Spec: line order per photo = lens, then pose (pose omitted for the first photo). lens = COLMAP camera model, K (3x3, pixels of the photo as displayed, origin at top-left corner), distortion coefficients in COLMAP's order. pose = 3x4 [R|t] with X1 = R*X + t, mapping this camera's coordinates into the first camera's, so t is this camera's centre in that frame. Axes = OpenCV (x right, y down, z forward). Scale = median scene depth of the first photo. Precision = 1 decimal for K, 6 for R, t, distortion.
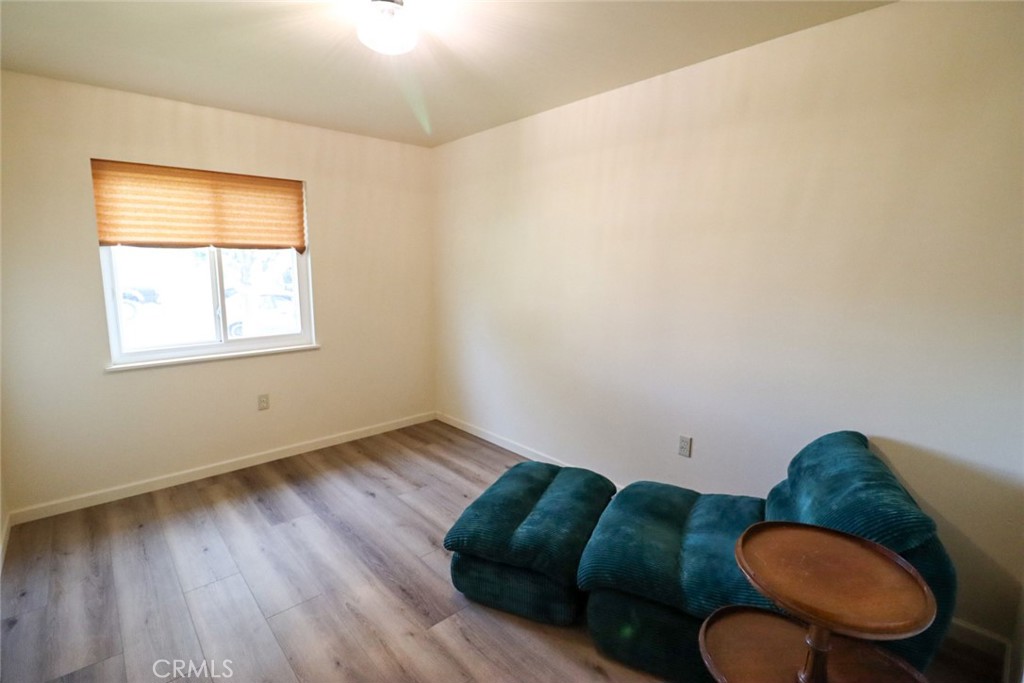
lens RADIAL K [[475.5, 0, 507.3], [0, 475.5, 341.3], [0, 0, 1]] dist [-0.001417, -0.012021]
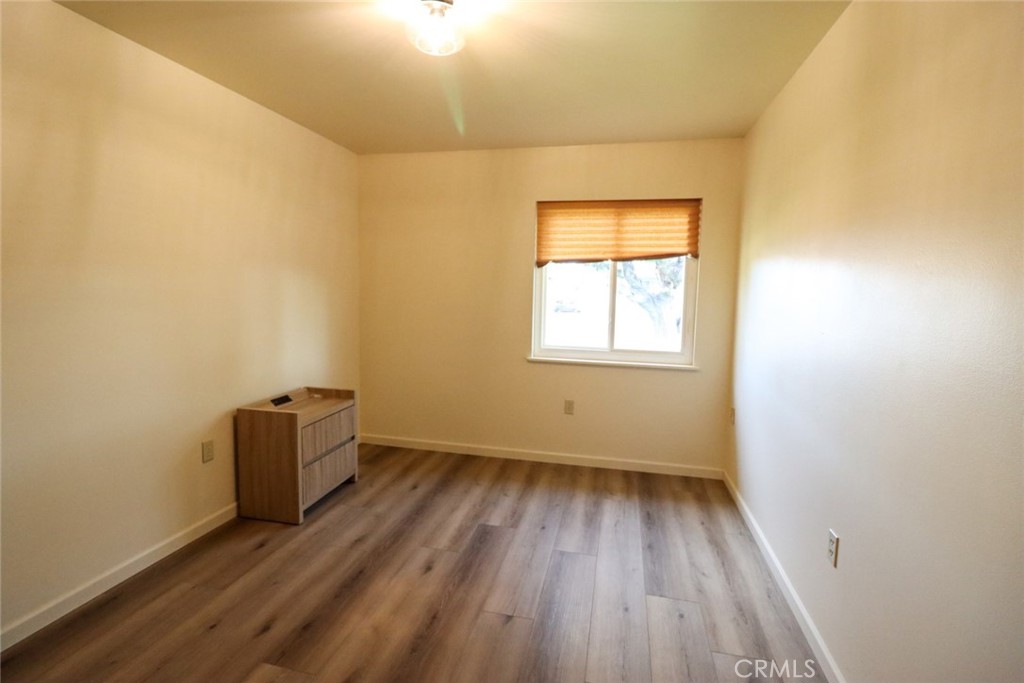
lens RADIAL K [[475.5, 0, 510.6], [0, 475.5, 334.6], [0, 0, 1]] dist [-0.001417, -0.012021]
pose [[0.571216, 0.102658, -0.814355, 0.187635], [-0.148375, 0.988717, 0.020563, -0.026498], [0.807278, 0.109084, 0.580003, 0.167477]]
